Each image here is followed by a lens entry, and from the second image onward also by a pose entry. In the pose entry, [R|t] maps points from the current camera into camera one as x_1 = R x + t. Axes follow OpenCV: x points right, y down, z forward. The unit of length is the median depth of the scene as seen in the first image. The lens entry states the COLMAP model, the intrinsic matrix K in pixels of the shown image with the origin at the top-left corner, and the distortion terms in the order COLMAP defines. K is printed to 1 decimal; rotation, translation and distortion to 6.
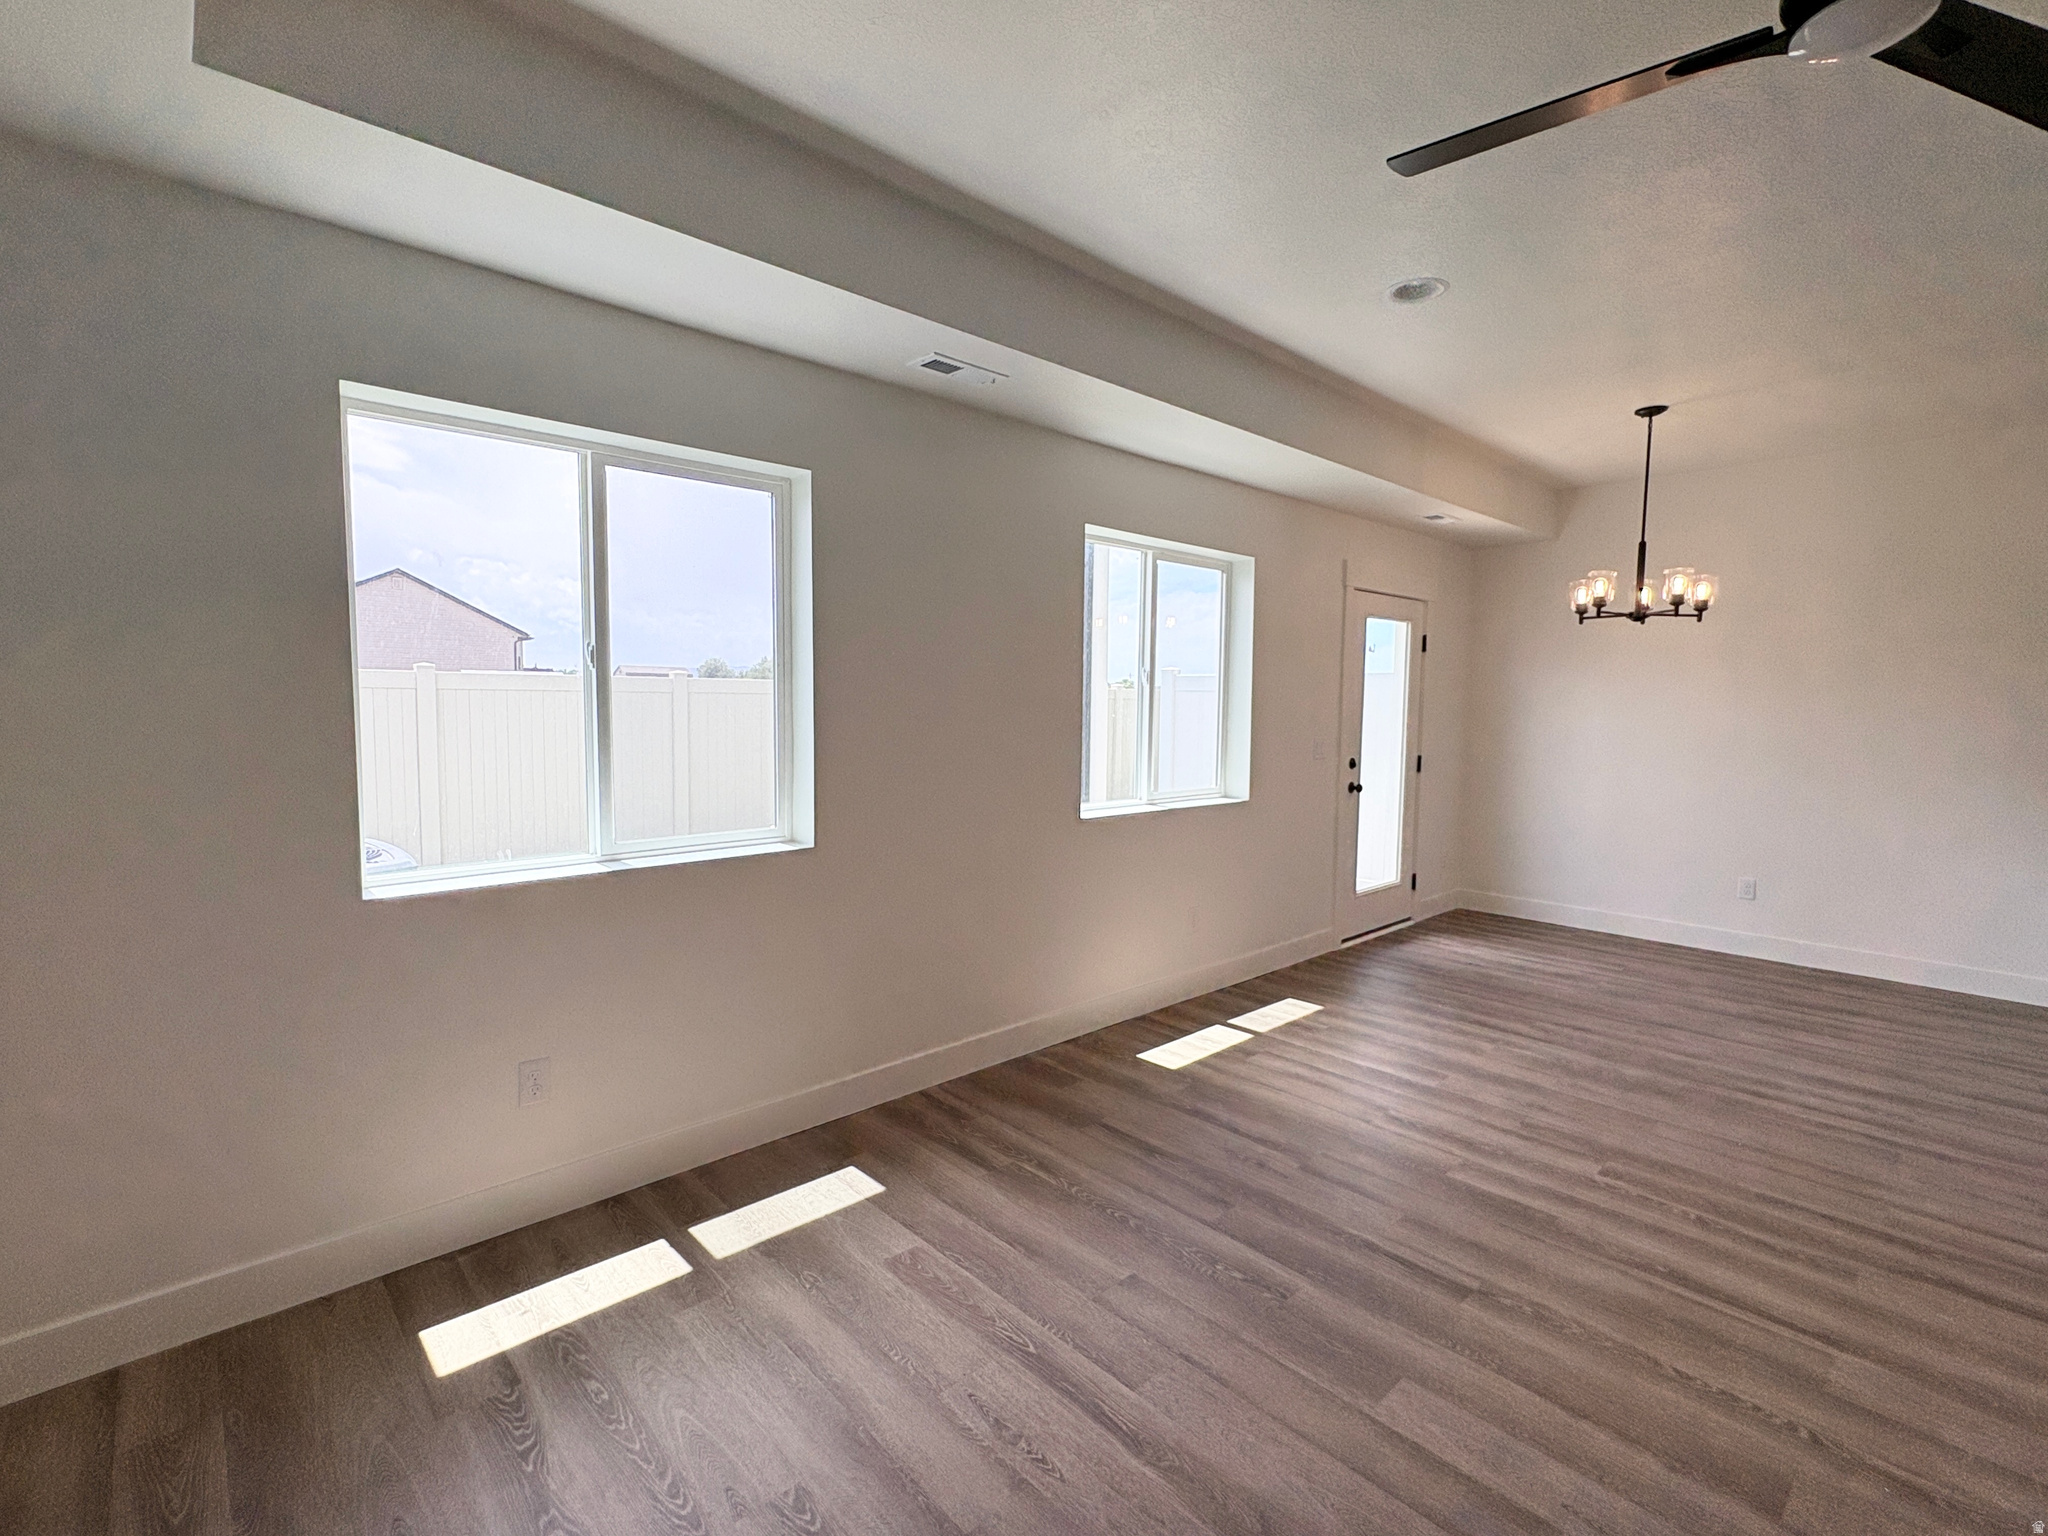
lens RADIAL K [[945.0, 0, 1021.4], [0, 945.0, 762.7], [0, 0, 1]] dist [0.002019, -0.000068]
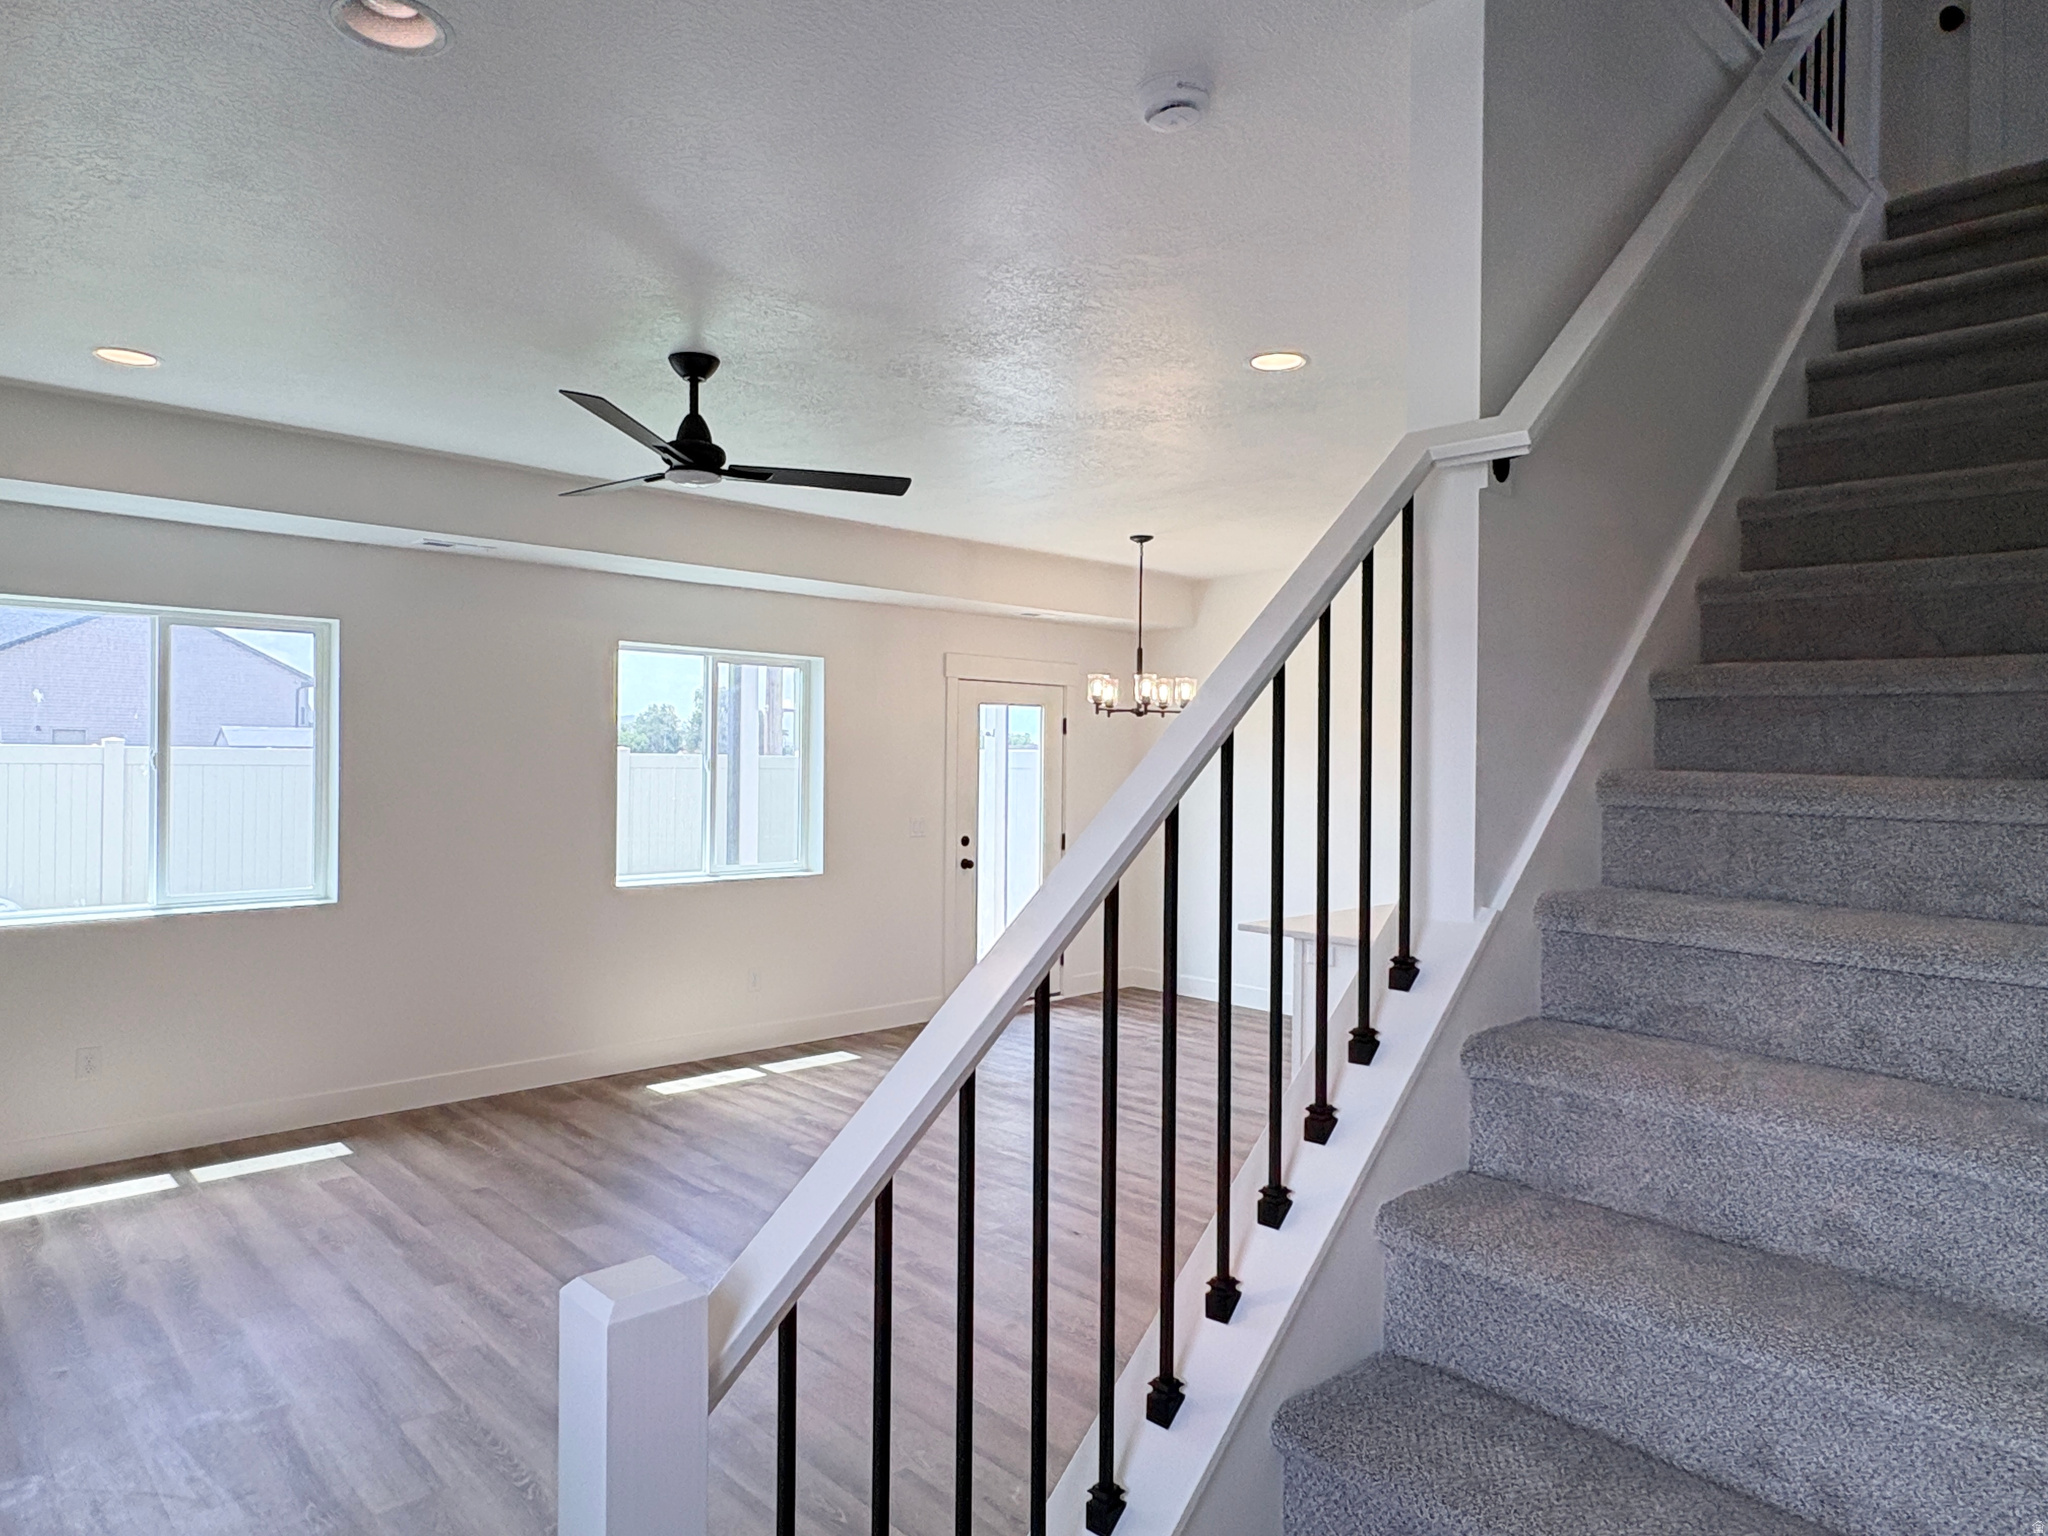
lens RADIAL K [[1273.6, 0, 1023.9], [0, 1273.6, 766.1], [0, 0, 1]] dist [-0.003407, -0.000511]
pose [[0.999865, 0.002666, 0.016198, 0.675541], [-0.001640, 0.998010, -0.063027, 0.011413], [-0.016334, 0.062992, 0.997880, -0.748661]]
